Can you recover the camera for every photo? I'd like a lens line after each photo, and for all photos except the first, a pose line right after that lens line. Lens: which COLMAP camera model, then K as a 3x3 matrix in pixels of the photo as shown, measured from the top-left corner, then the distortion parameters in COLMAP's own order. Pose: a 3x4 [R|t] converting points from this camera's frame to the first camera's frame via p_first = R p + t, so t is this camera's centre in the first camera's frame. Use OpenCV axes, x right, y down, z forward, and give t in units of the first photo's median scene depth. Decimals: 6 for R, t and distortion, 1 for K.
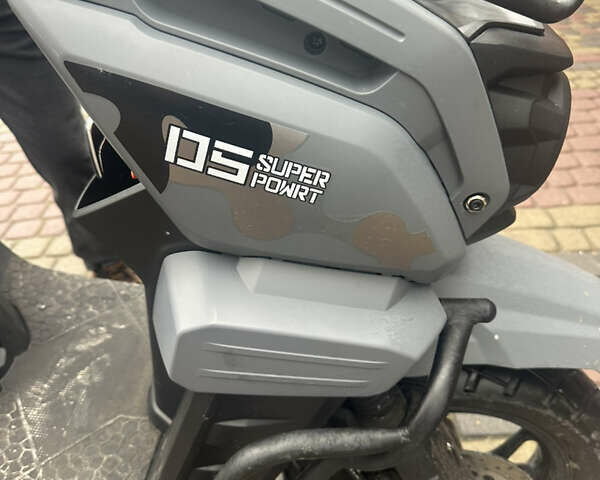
lens RADIAL K [[448.0, 0, 300.0], [0, 448.0, 240.0], [0, 0, 1]] dist [0.003356, 0.001863]
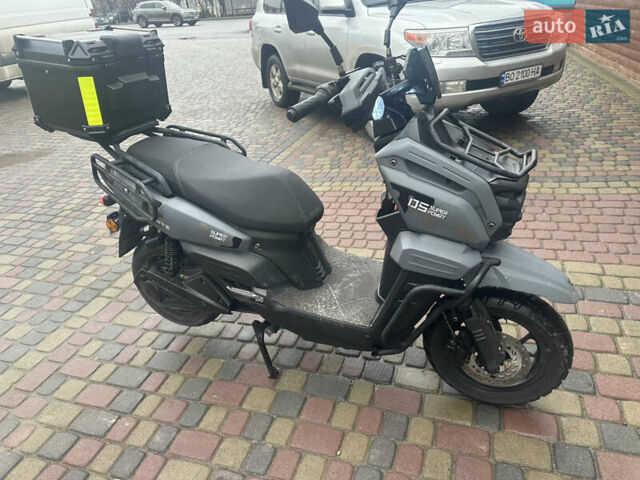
lens RADIAL K [[440.1, 0, 320.0], [0, 440.1, 240.0], [0, 0, 1]] dist [-0.003430, -0.000629]
pose [[0.944970, 0.112406, -0.307240, 0.196162], [-0.158840, 0.978643, -0.130494, 0.695653], [0.286010, 0.172115, 0.942643, -2.637119]]
